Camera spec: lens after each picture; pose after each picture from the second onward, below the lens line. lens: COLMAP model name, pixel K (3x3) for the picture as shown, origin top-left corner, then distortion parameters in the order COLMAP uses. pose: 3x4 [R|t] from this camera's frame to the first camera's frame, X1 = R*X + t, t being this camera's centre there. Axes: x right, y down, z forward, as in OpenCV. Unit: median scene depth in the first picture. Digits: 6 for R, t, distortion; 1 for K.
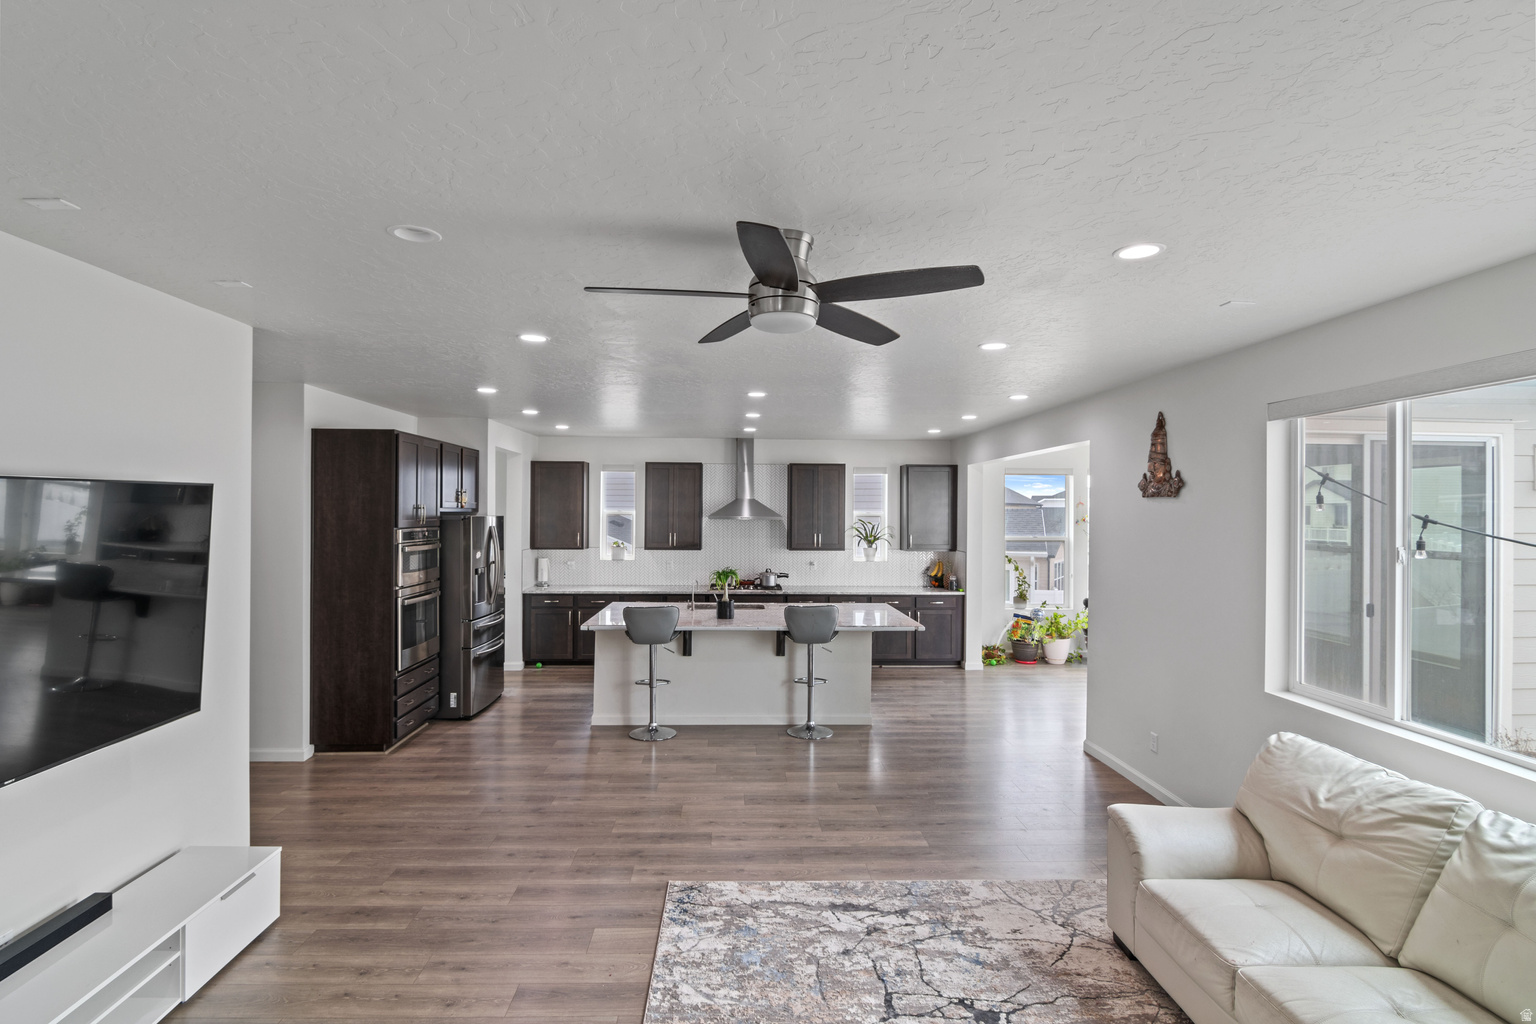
lens RADIAL K [[738.5, 0, 763.7], [0, 738.5, 509.6], [0, 0, 1]] dist [-0.005342, -0.003515]
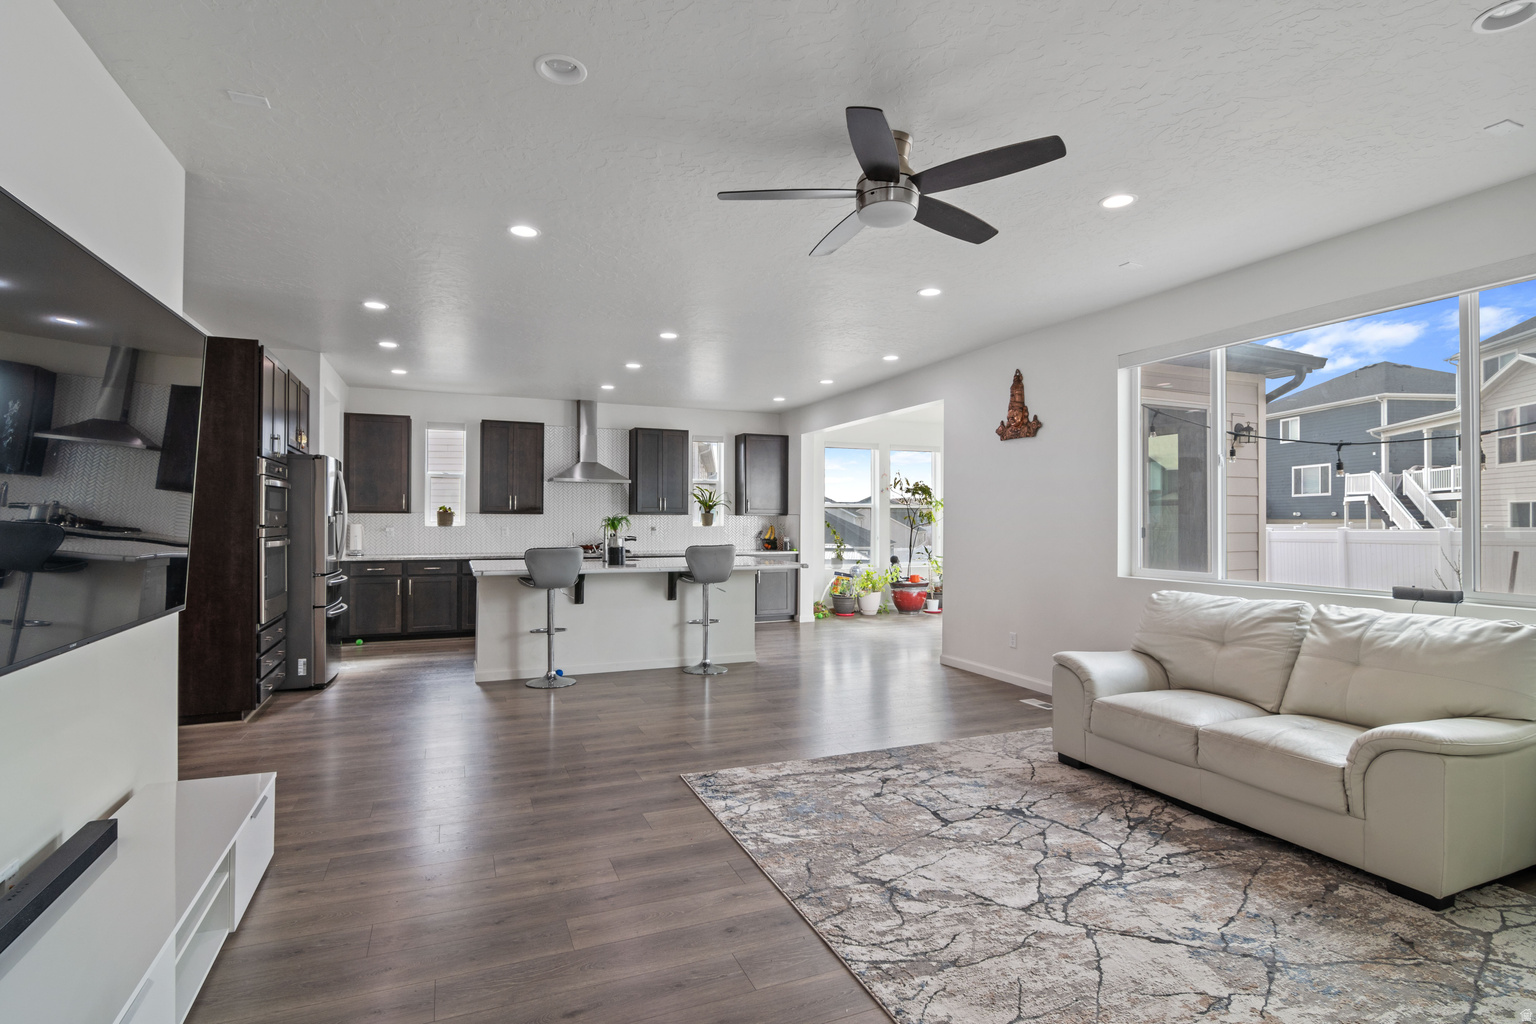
lens RADIAL K [[738.5, 0, 764.4], [0, 738.5, 517.4], [0, 0, 1]] dist [-0.005342, -0.003515]
pose [[0.935770, -0.003220, 0.352596, -0.279493], [0.003287, 0.999995, 0.000408, 0.108249], [-0.352596, 0.000778, 0.935775, 0.000604]]
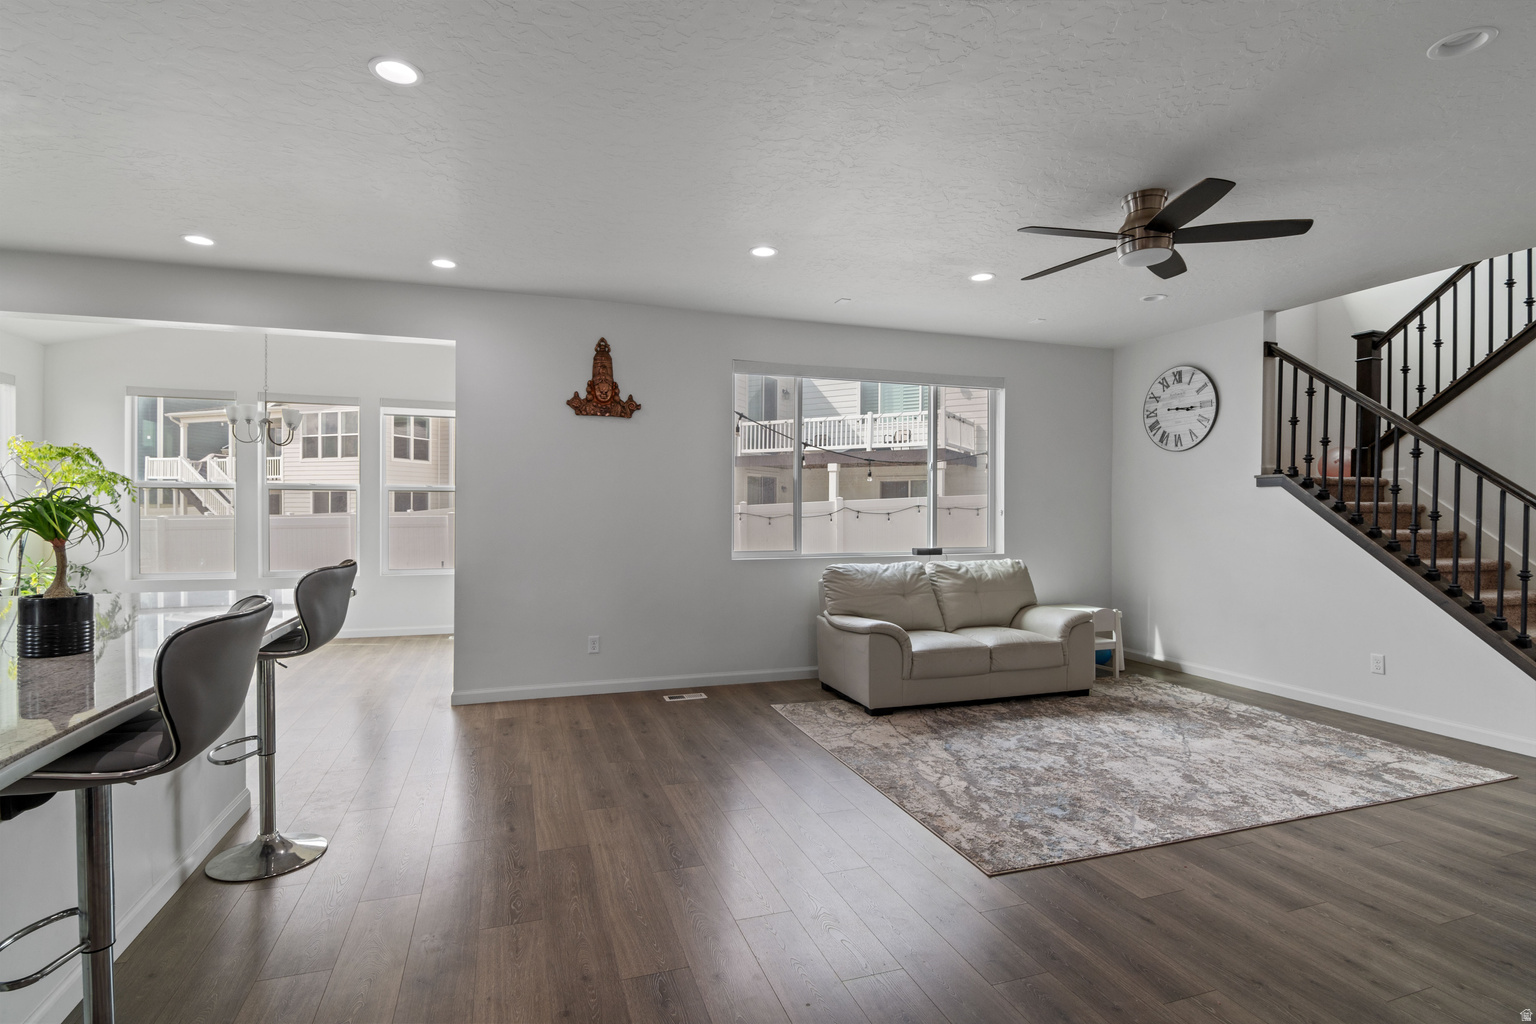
lens RADIAL K [[738.5, 0, 757.0], [0, 738.5, 513.2], [0, 0, 1]] dist [-0.005342, -0.003515]
pose [[-0.279113, -0.014157, 0.960154, -0.554563], [-0.007947, 0.999891, 0.012432, 0.106259], [-0.960225, -0.004160, -0.279195, 1.048752]]
